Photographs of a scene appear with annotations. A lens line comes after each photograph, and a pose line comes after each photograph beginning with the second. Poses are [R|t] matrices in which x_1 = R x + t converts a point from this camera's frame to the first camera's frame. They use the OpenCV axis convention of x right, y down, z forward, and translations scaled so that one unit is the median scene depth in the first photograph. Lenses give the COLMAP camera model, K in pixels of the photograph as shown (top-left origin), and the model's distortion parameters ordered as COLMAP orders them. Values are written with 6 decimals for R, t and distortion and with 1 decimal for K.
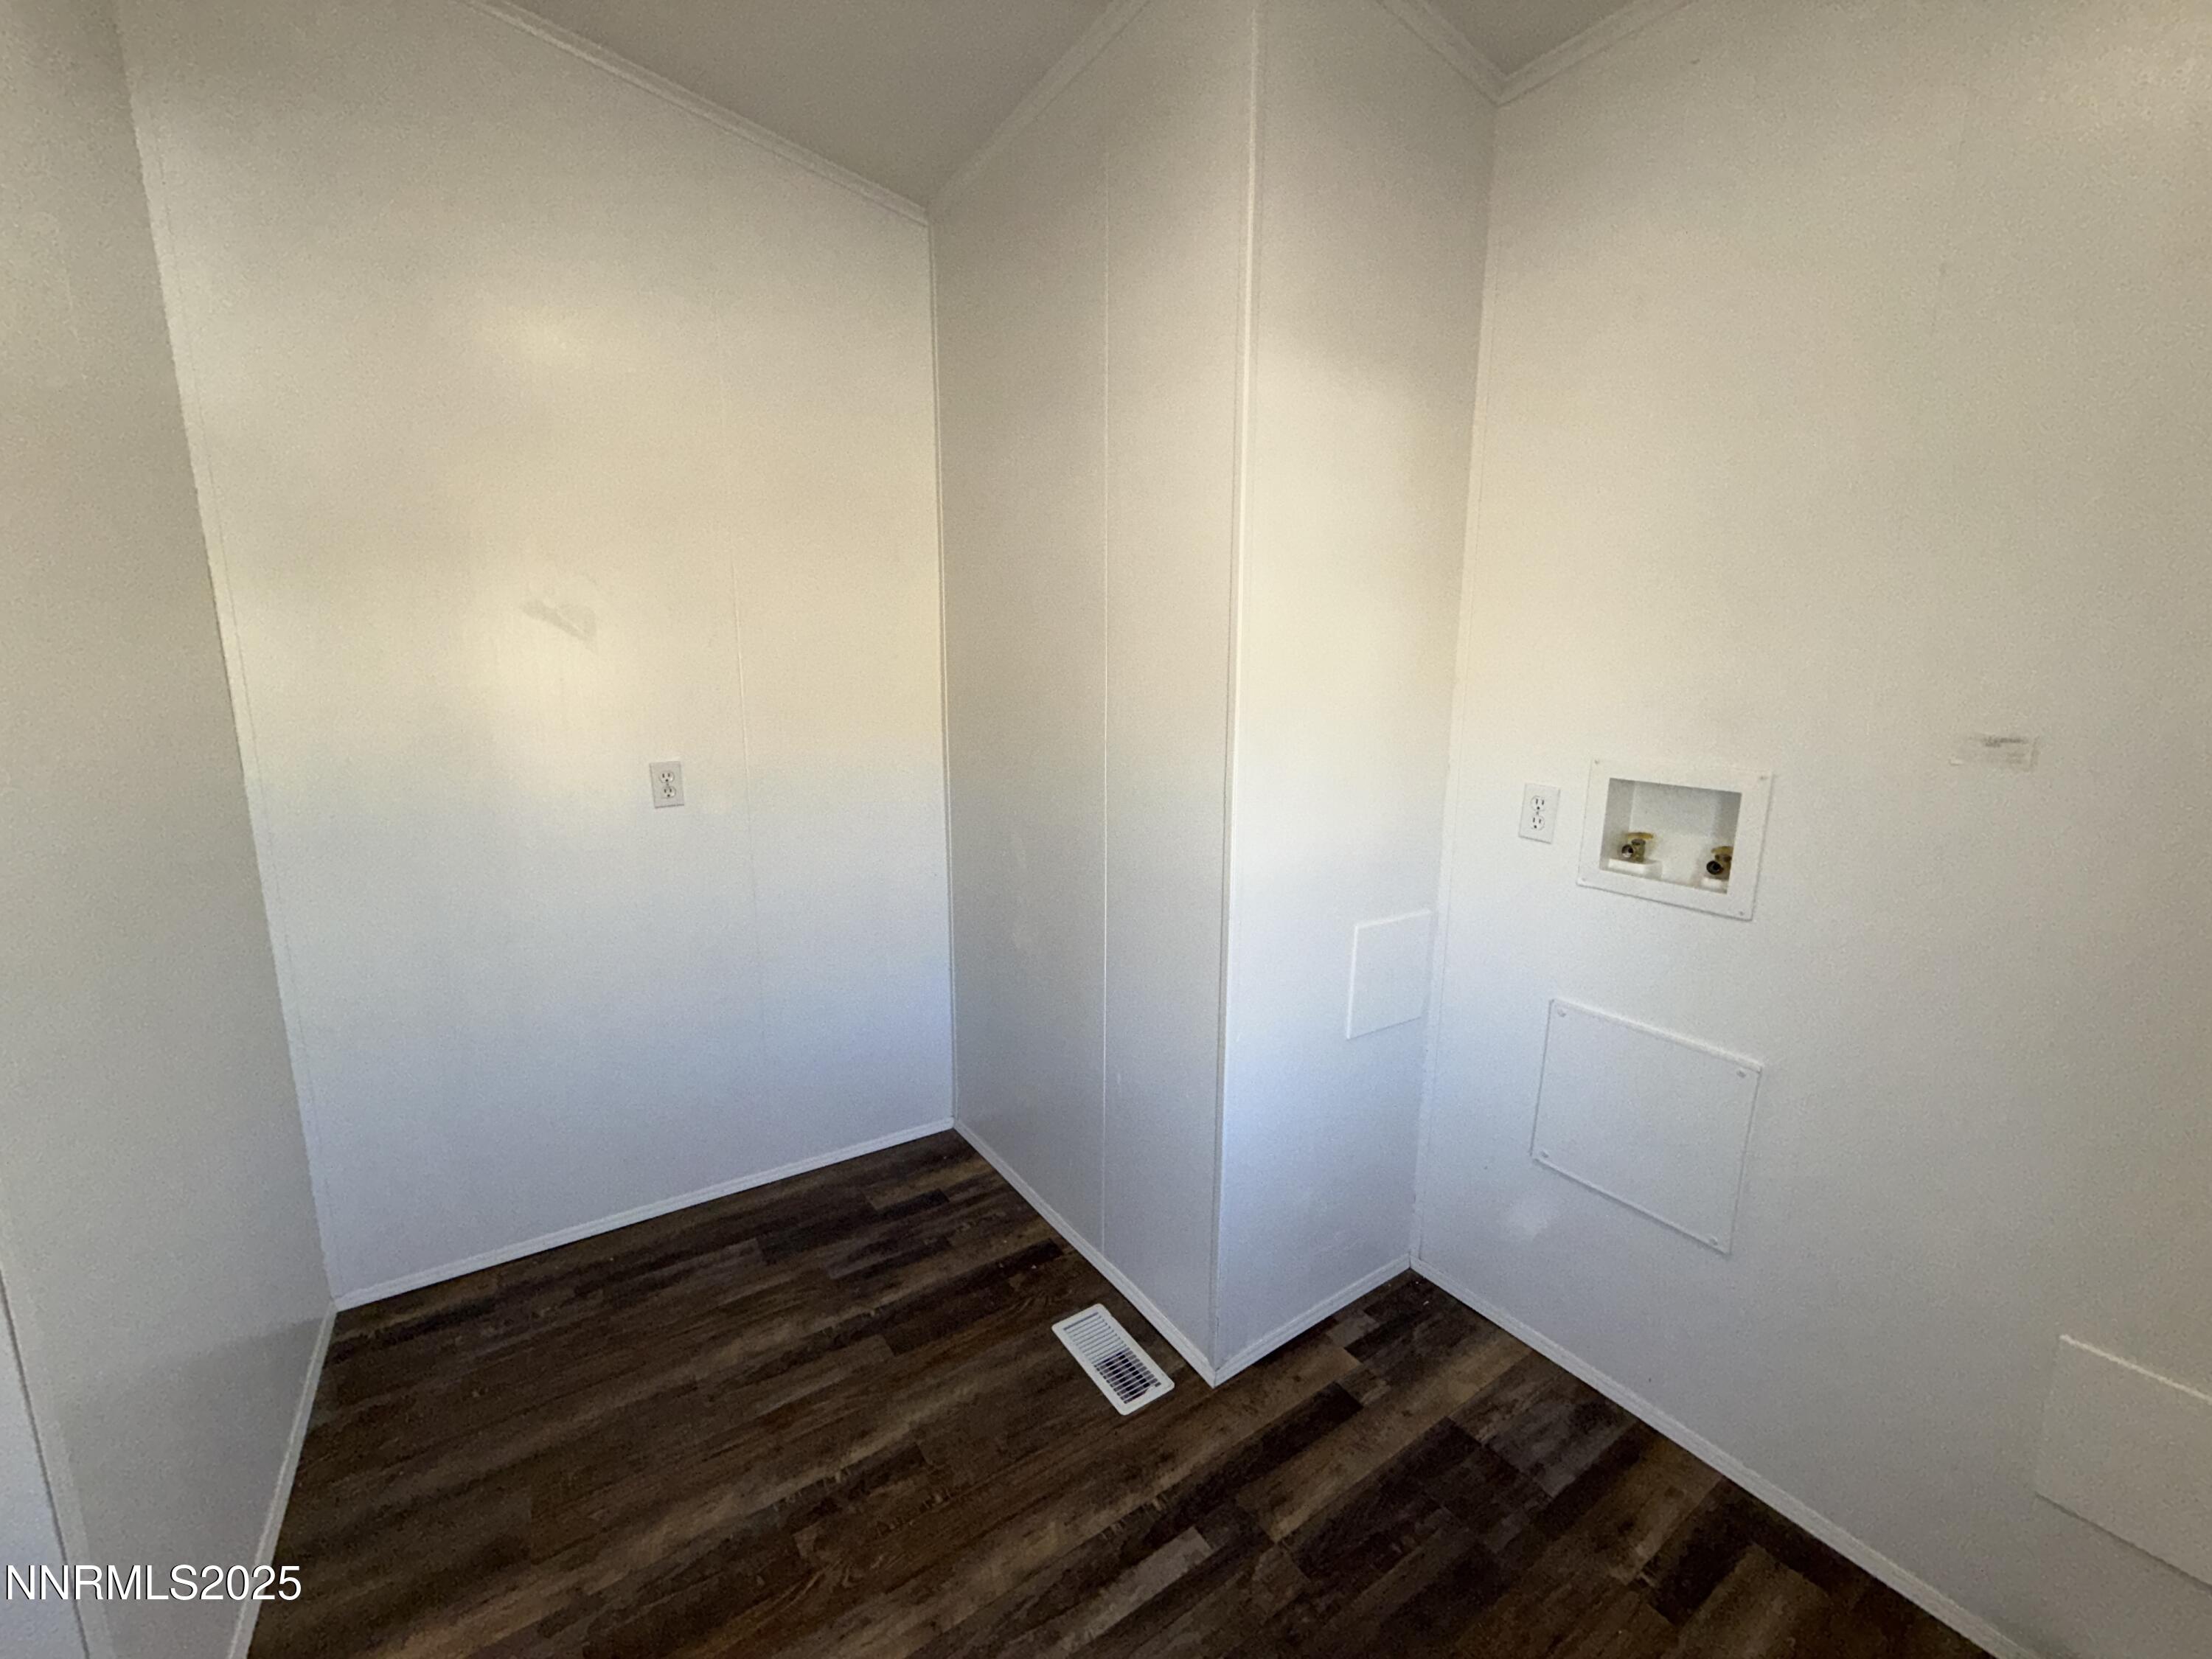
lens RADIAL K [[888.5, 0, 1098.1], [0, 888.5, 832.1], [0, 0, 1]] dist [0.009505, 0.000362]
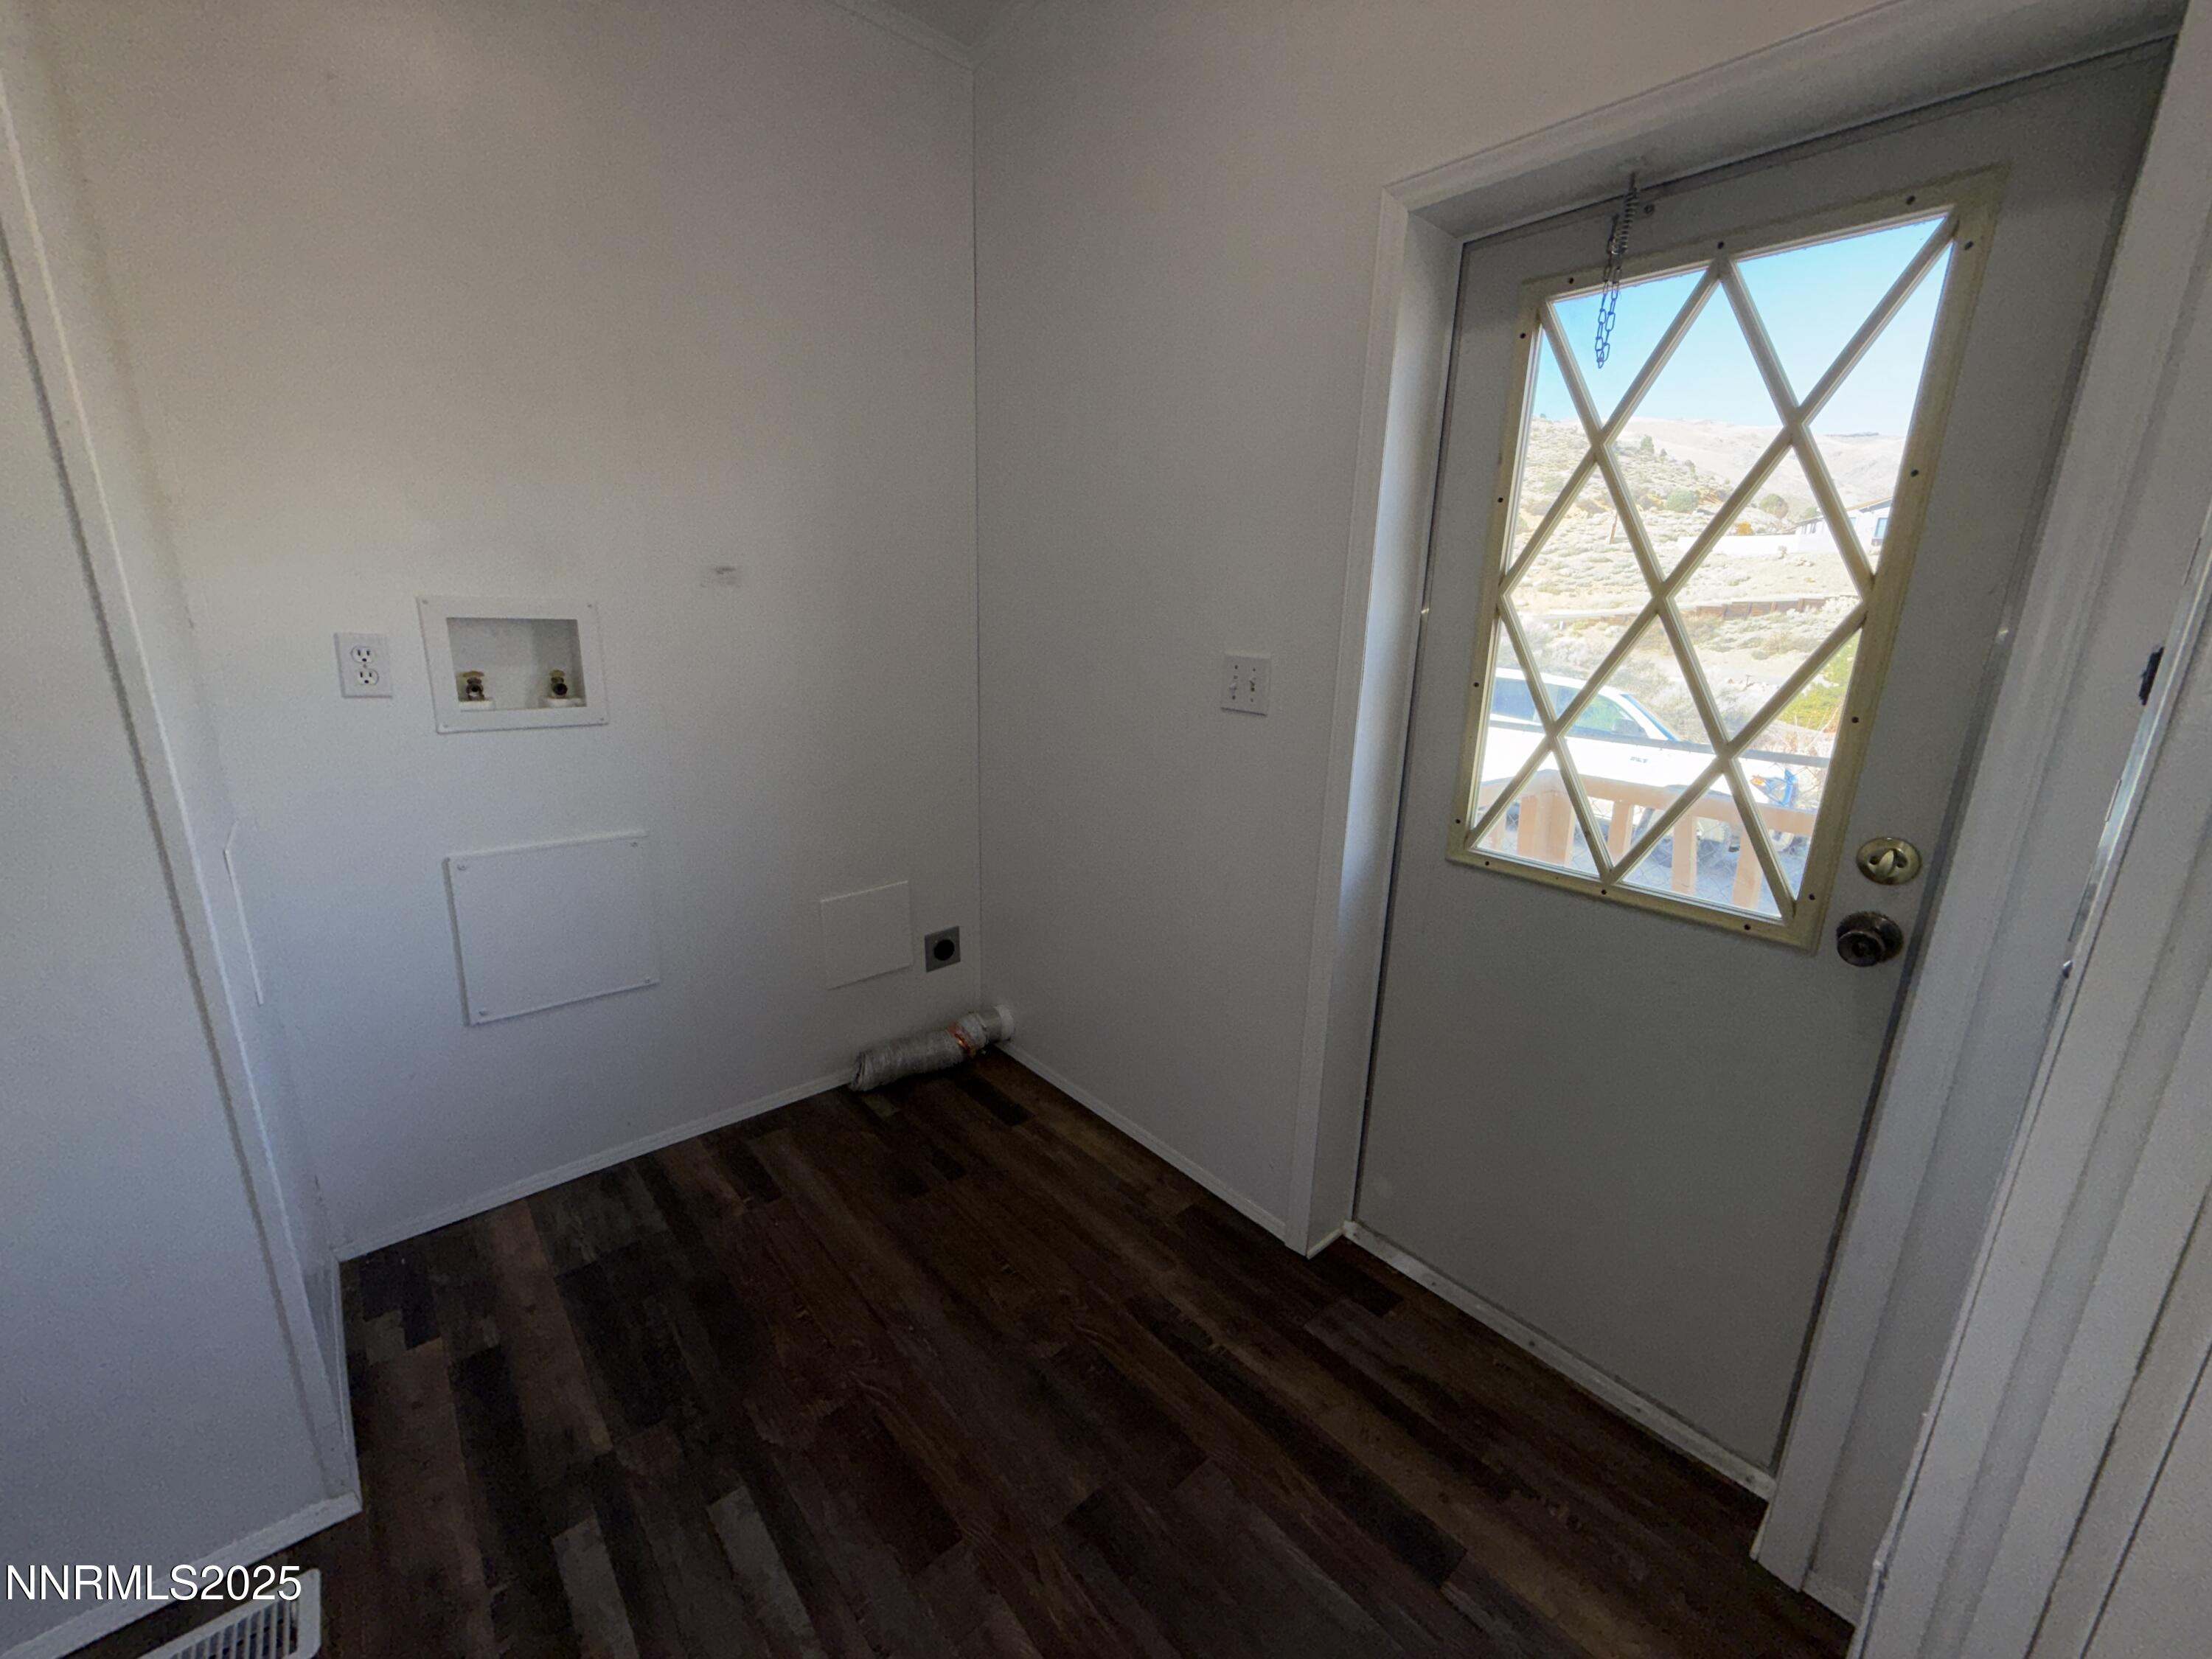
lens RADIAL K [[888.5, 0, 1097.7], [0, 888.5, 828.5], [0, 0, 1]] dist [0.009505, 0.000362]
pose [[-0.123365, -0.248718, 0.960688, -0.550638], [0.168355, 0.948804, 0.267260, 0.019464], [-0.977976, 0.194707, -0.075176, 0.418553]]
